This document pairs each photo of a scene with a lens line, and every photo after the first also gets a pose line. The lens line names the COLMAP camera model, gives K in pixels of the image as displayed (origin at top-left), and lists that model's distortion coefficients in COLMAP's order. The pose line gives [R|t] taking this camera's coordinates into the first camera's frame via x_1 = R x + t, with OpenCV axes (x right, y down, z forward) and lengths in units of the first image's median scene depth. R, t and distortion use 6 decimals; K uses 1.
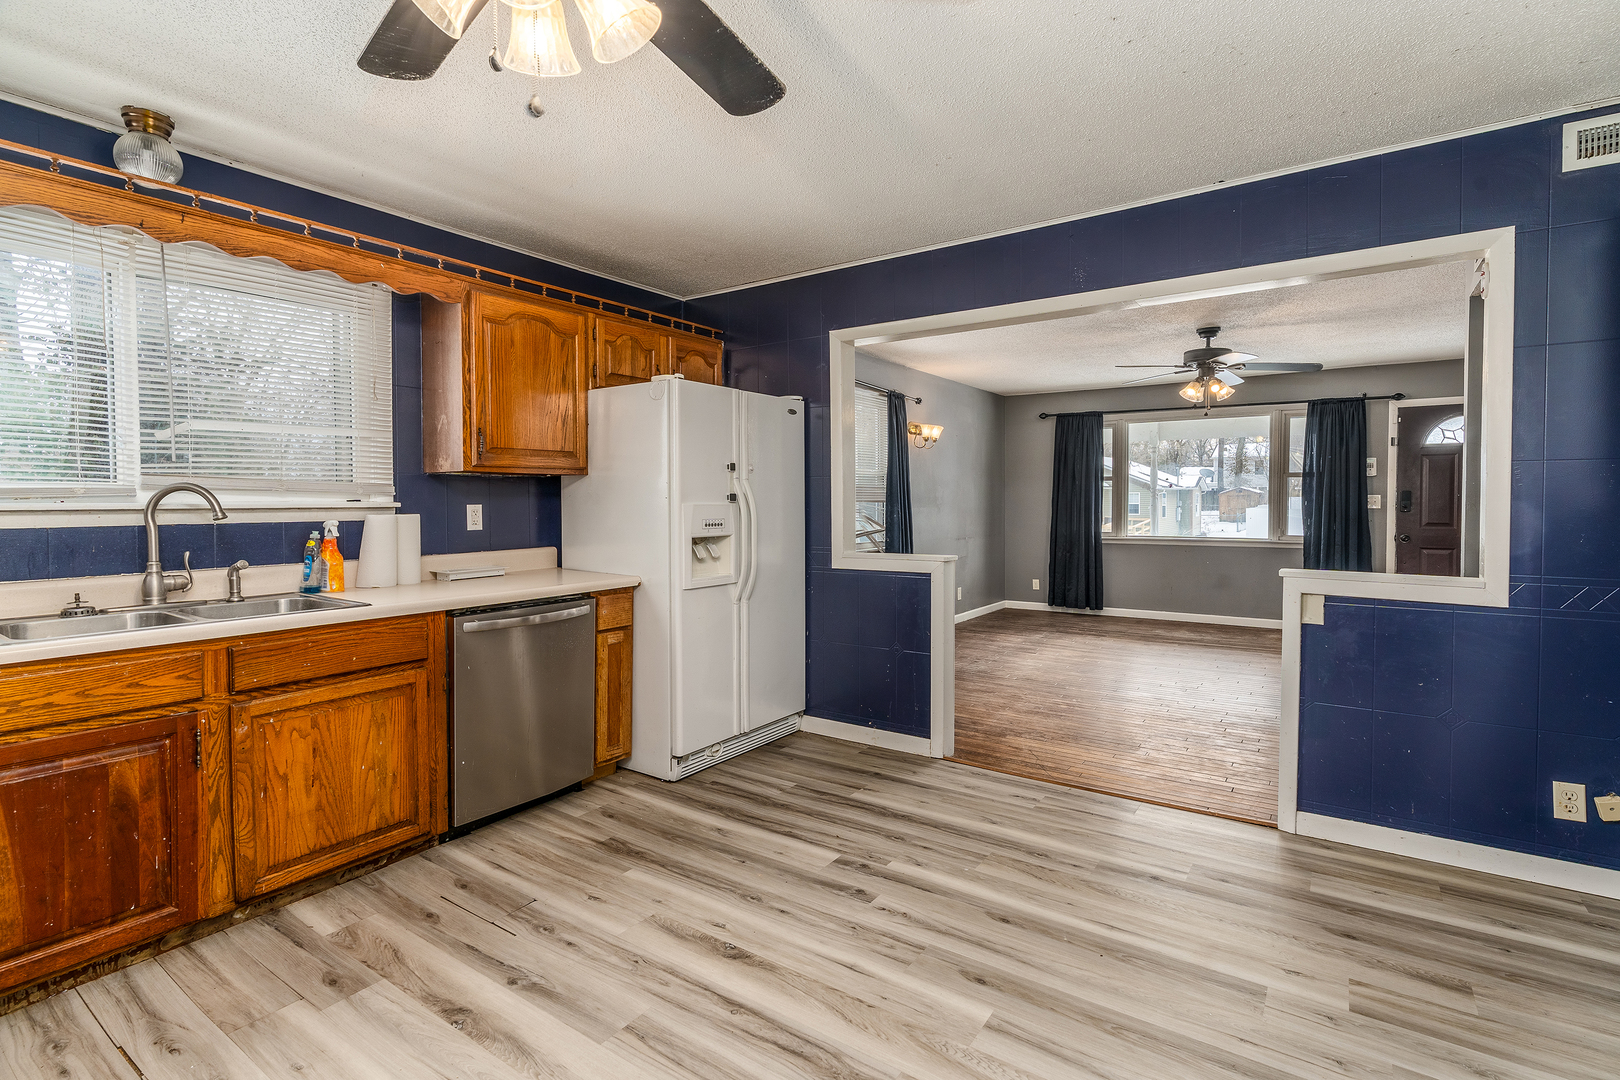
lens RADIAL K [[775.8, 0, 822.7], [0, 775.8, 523.3], [0, 0, 1]] dist [-0.010456, 0.004560]
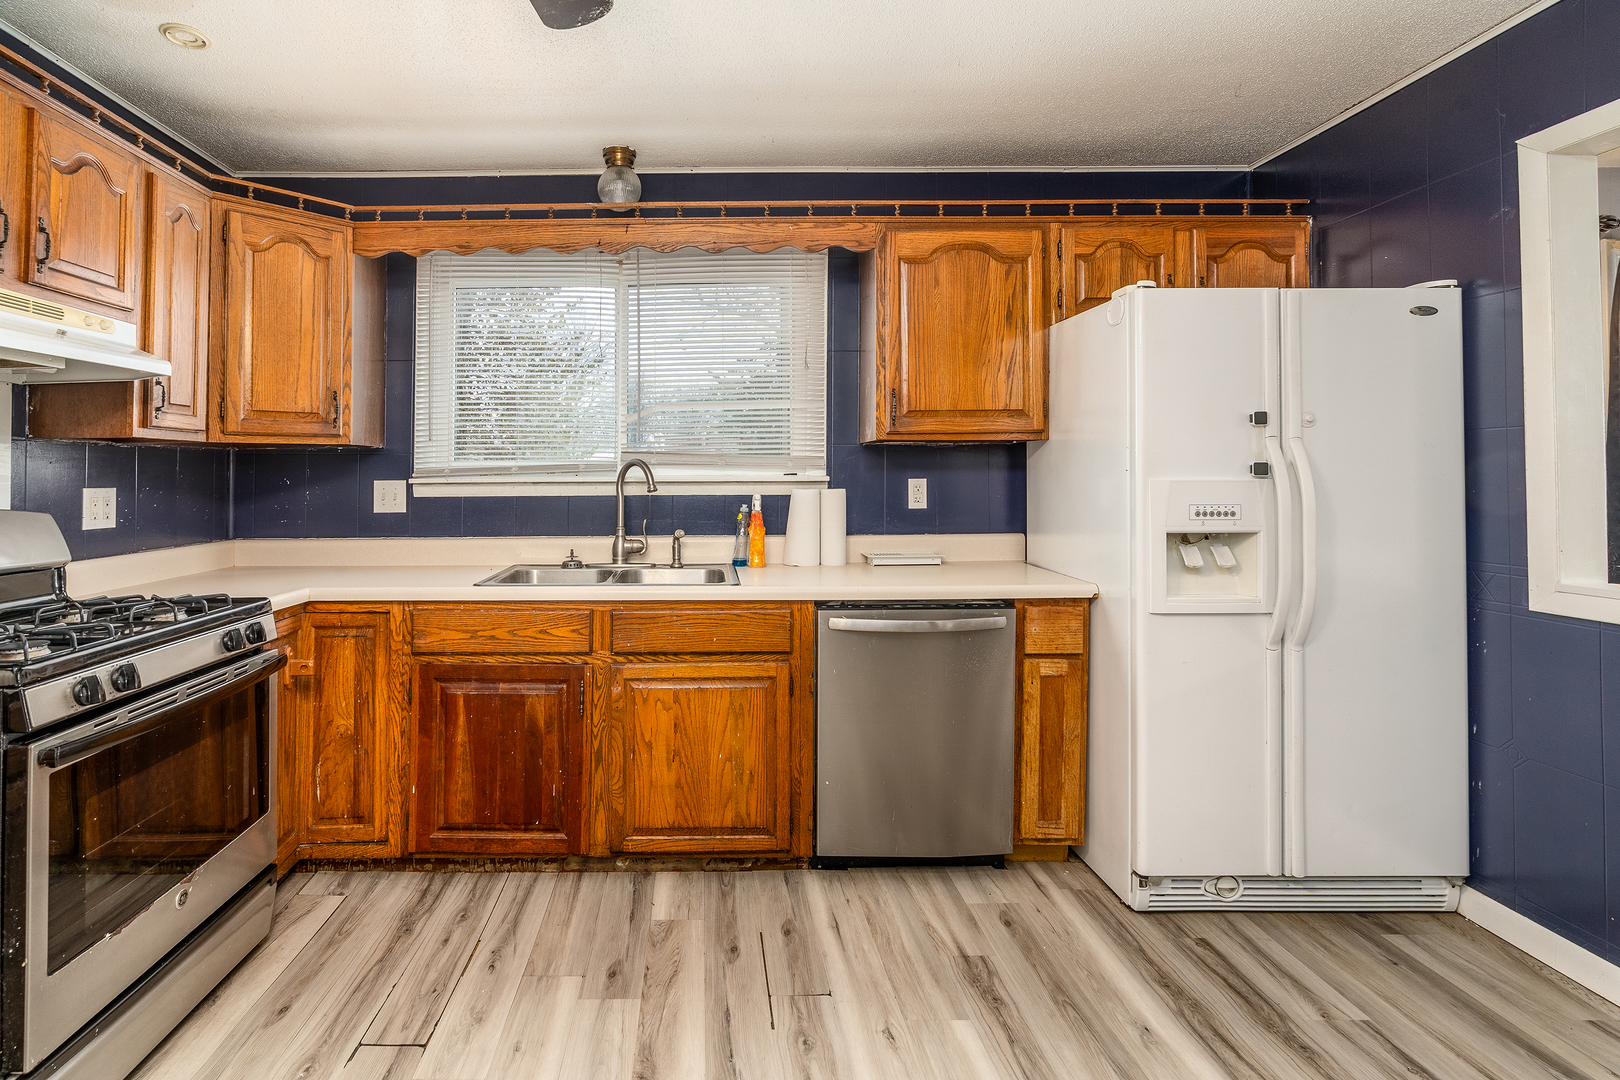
lens RADIAL K [[825.4, 0, 623.7], [0, 825.4, 456.3], [0, 0, 1]] dist [-0.009837, 0.000540]
pose [[0.552402, -0.017687, -0.833390, 0.173462], [-0.022473, 0.999095, -0.036100, -0.011593], [0.833275, 0.038670, 0.551505, 0.301006]]
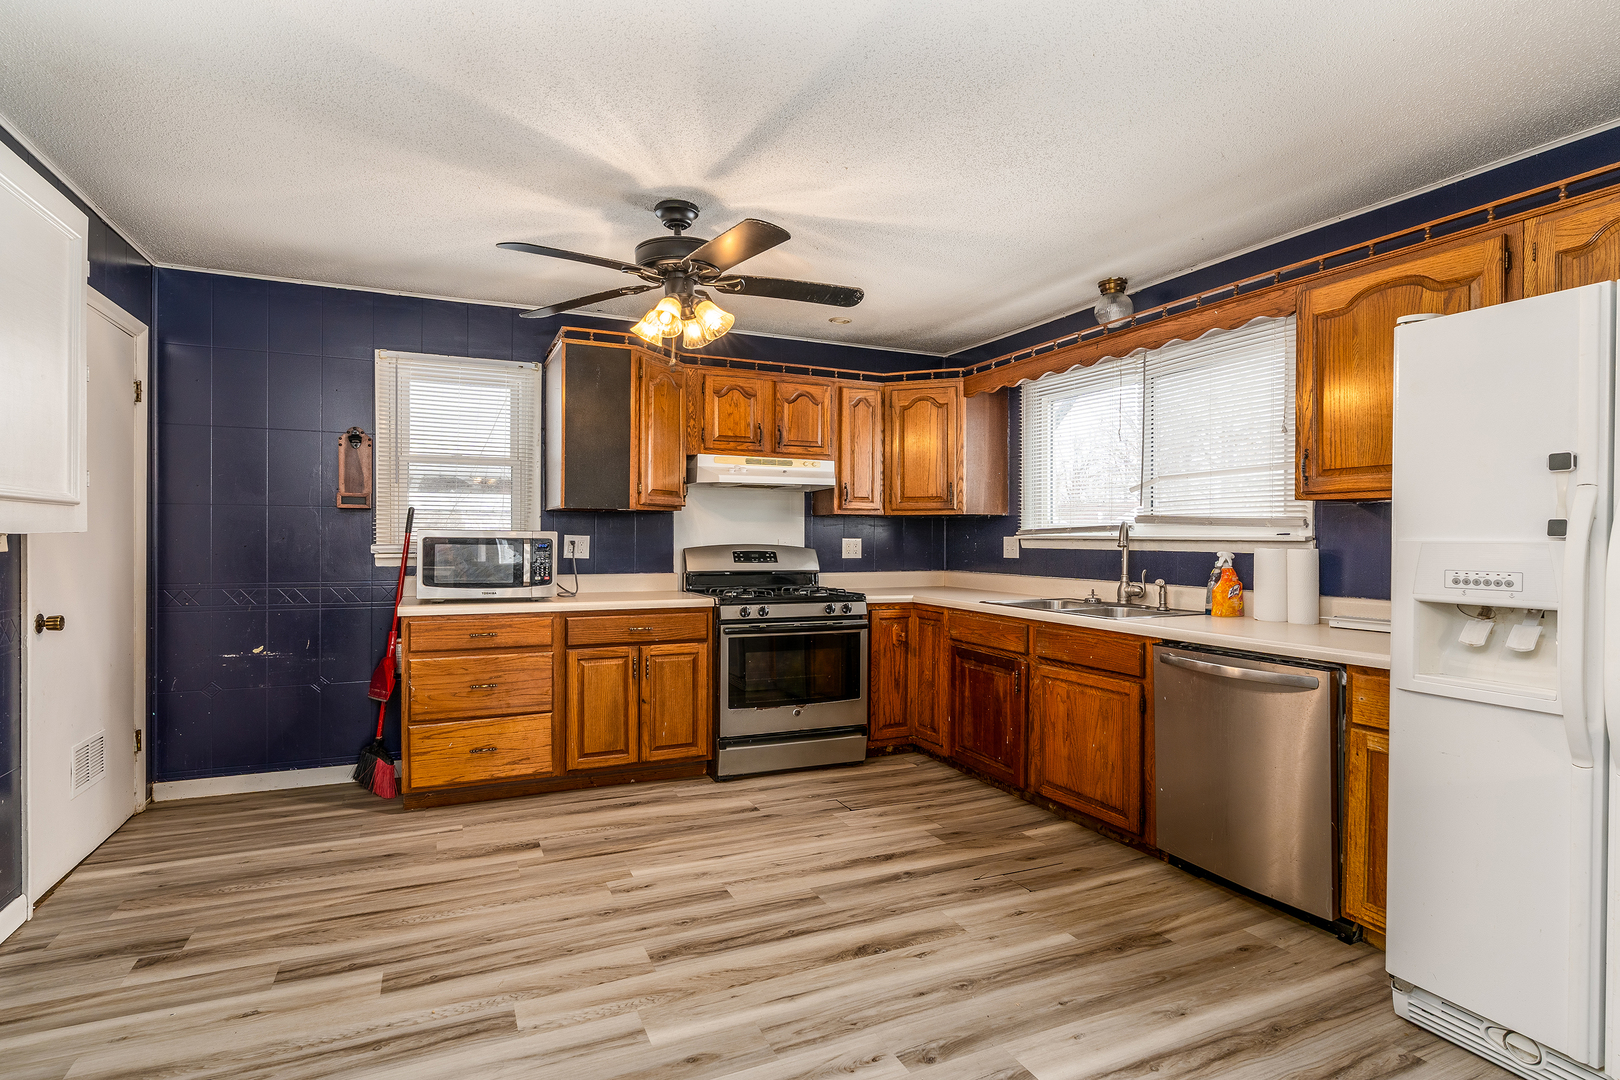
lens RADIAL K [[775.8, 0, 818.3], [0, 775.8, 537.2], [0, 0, 1]] dist [-0.010456, 0.004560]
pose [[-0.496187, 0.004038, -0.868206, 0.665049], [-0.027686, 0.999407, 0.020471, -0.033415], [0.867774, 0.034194, -0.495781, 1.128951]]
